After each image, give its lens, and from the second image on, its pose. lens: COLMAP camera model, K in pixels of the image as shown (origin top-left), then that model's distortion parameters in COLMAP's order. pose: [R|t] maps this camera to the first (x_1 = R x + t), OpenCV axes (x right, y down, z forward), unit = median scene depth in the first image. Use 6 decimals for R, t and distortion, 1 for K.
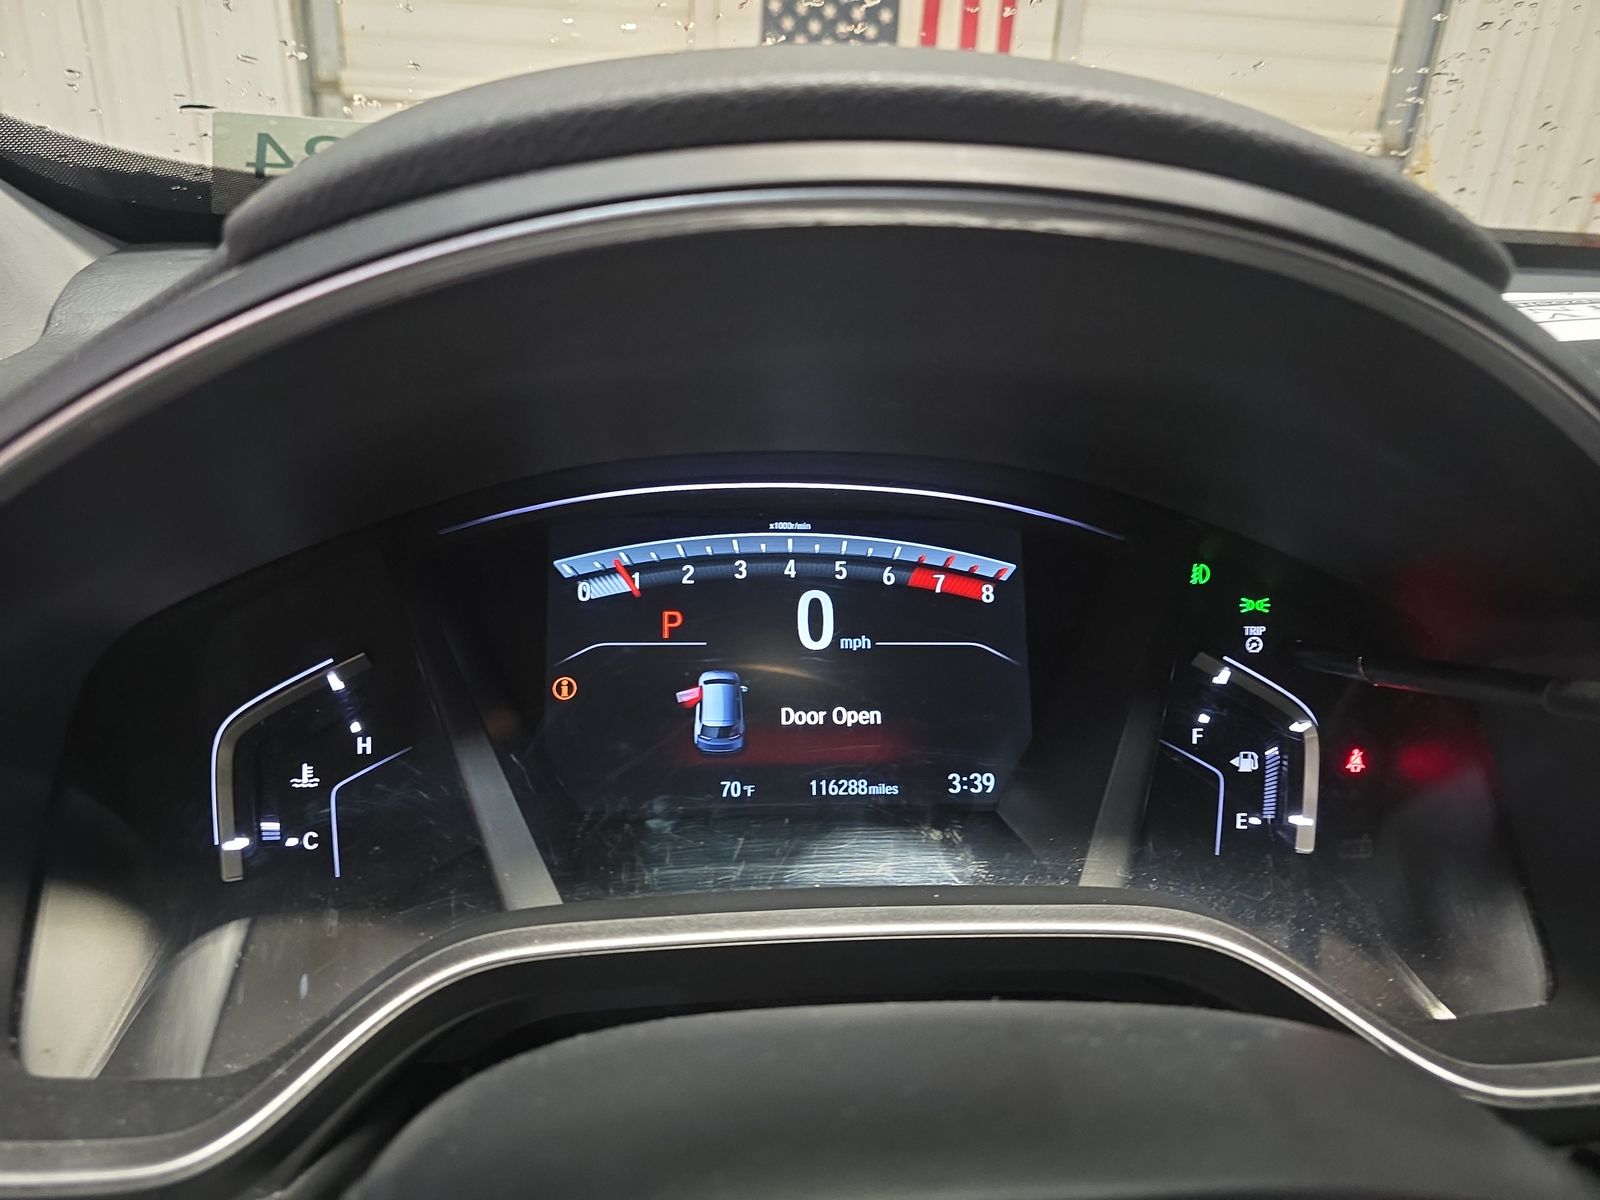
lens RADIAL K [[1079.9, 0, 798.2], [0, 1079.9, 615.9], [0, 0, 1]] dist [0.048922, -0.040388]
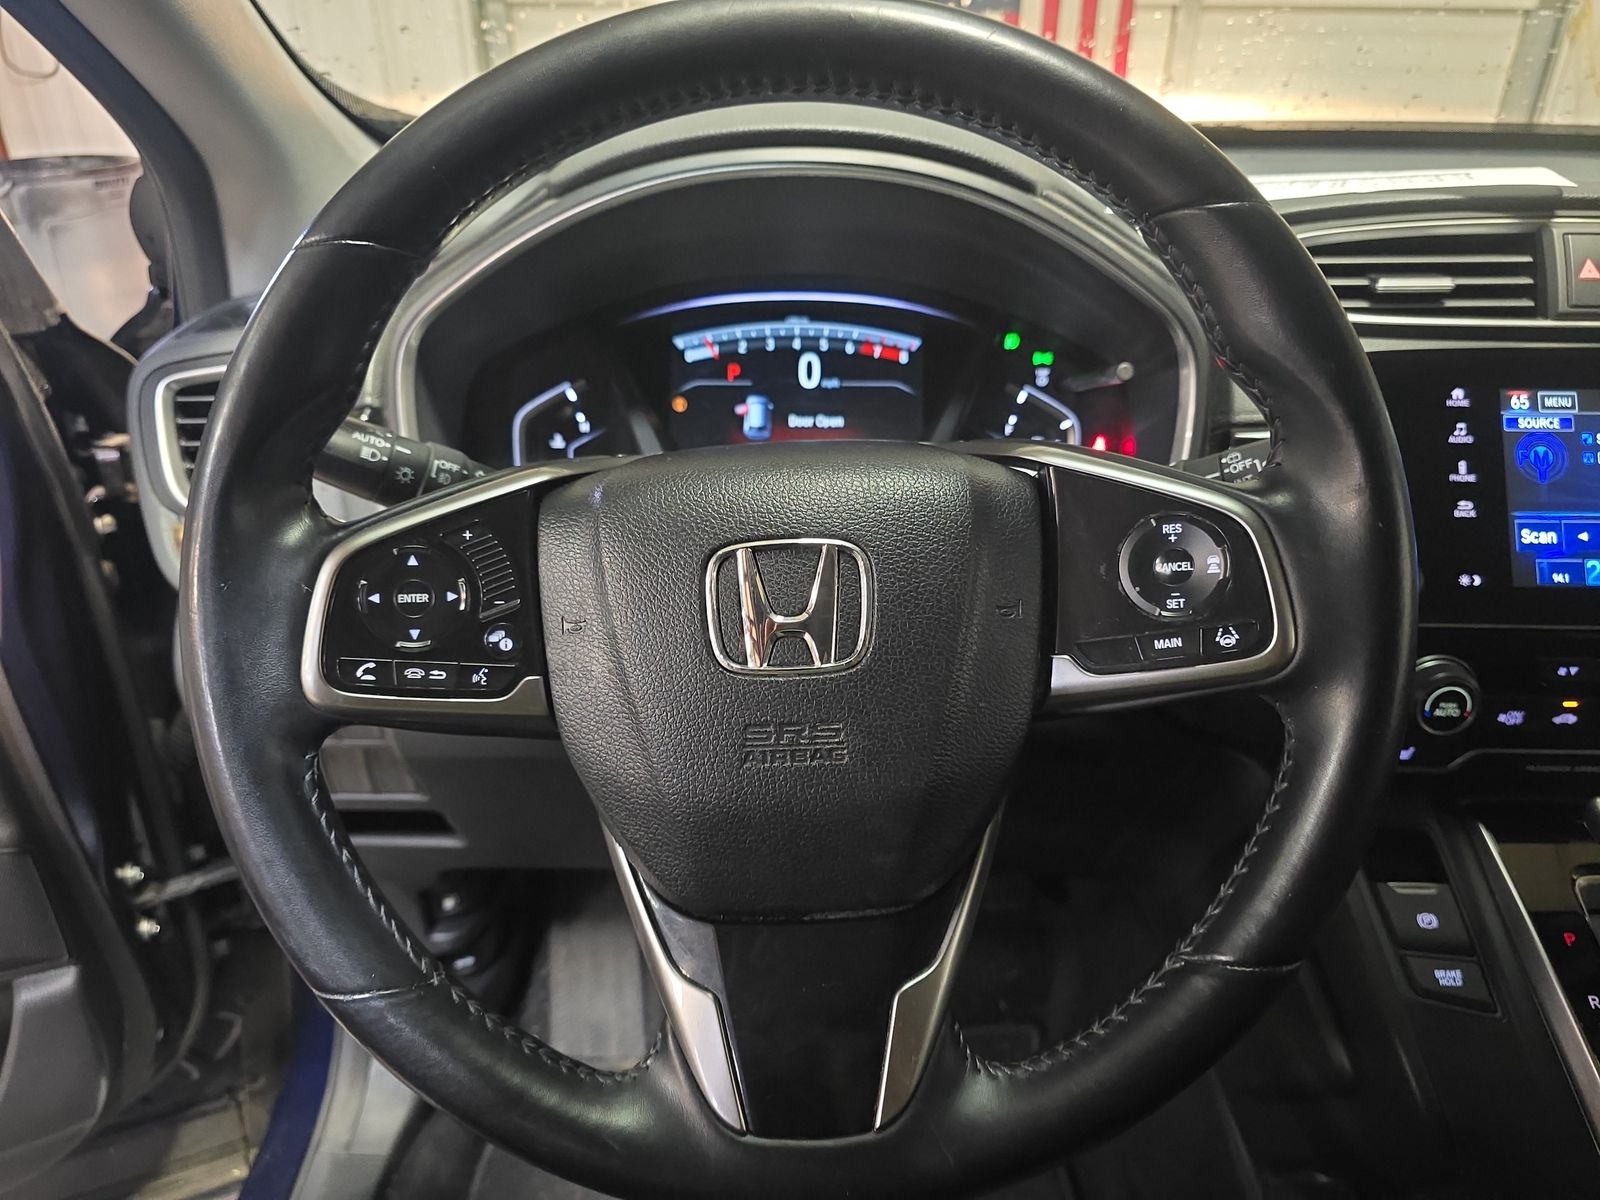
lens RADIAL K [[1079.9, 0, 771.6], [0, 1079.9, 599.0], [0, 0, 1]] dist [0.048922, -0.040388]
pose [[0.991129, 0.020654, -0.131290, 0.208096], [-0.008164, 0.995447, 0.094968, 0.222672], [0.132653, -0.093053, 0.986785, -0.916874]]
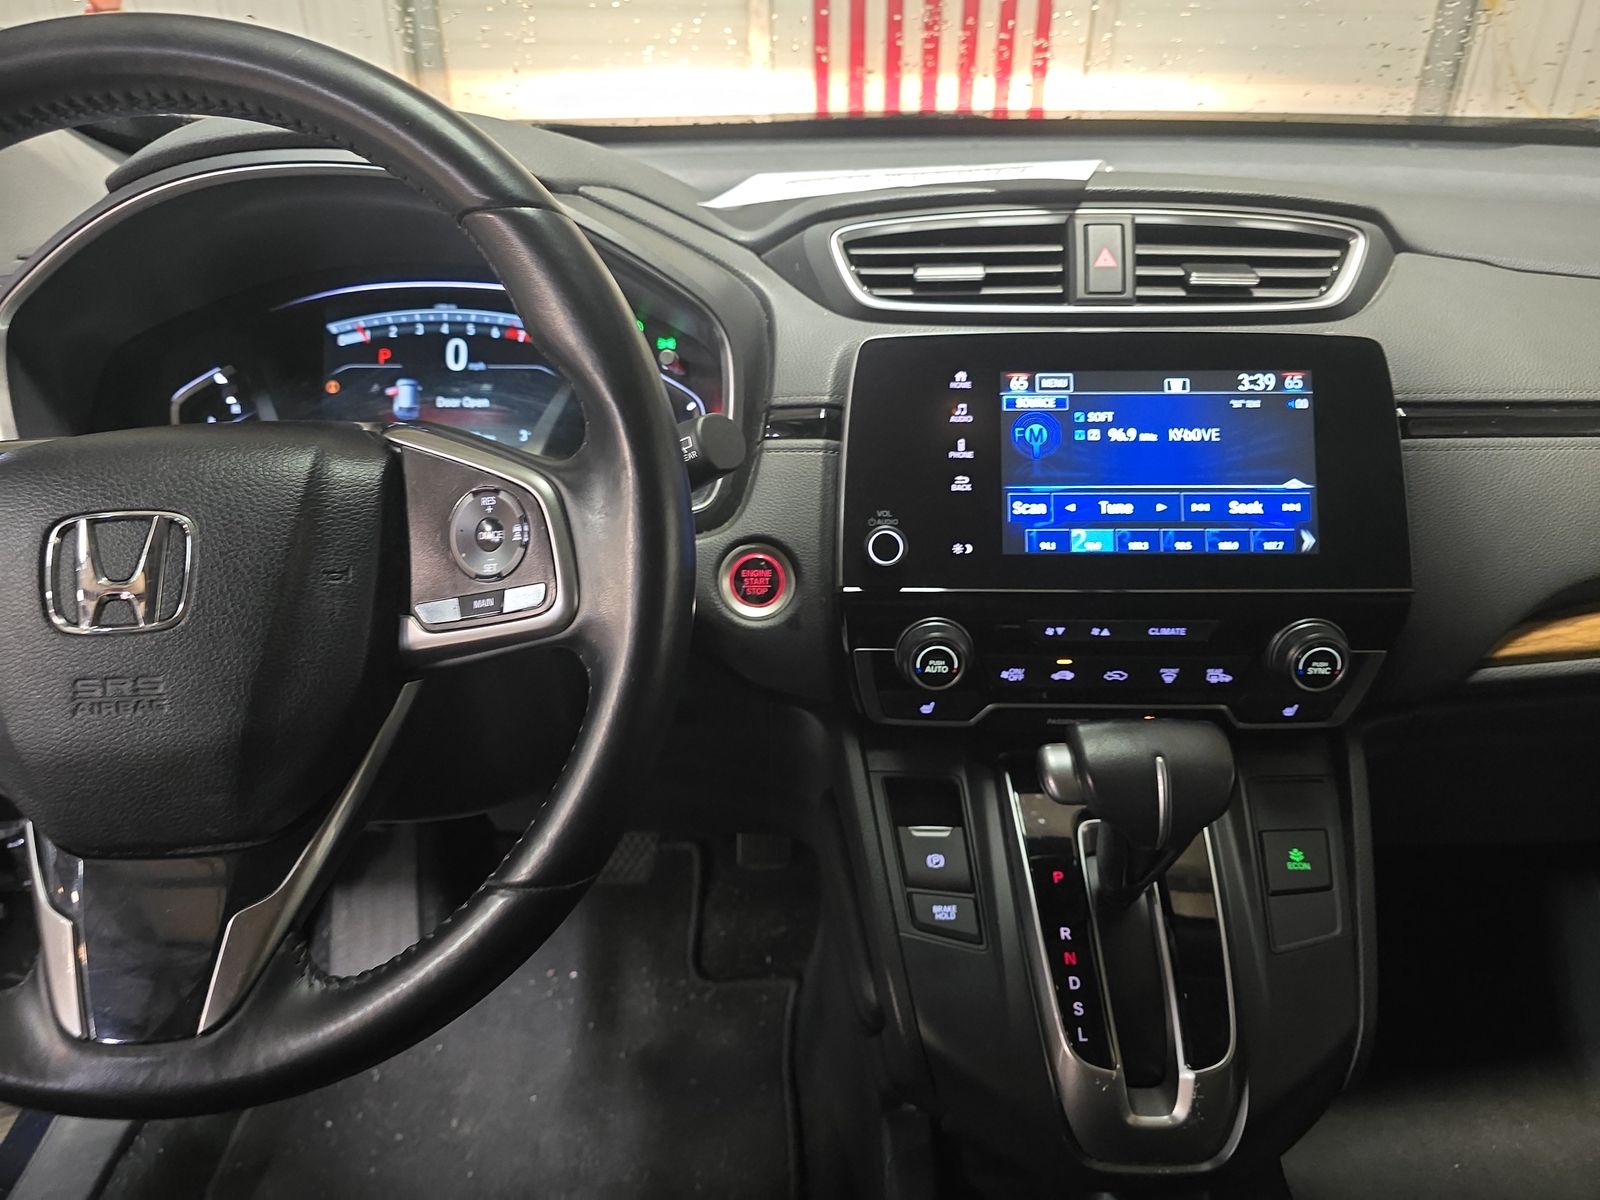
lens RADIAL K [[1079.9, 0, 788.1], [0, 1079.9, 598.9], [0, 0, 1]] dist [0.048922, -0.040388]
pose [[0.990477, 0.016951, -0.136634, 0.905469], [-0.001283, 0.993486, 0.113949, 0.222550], [0.137676, -0.112688, 0.984046, -0.940049]]
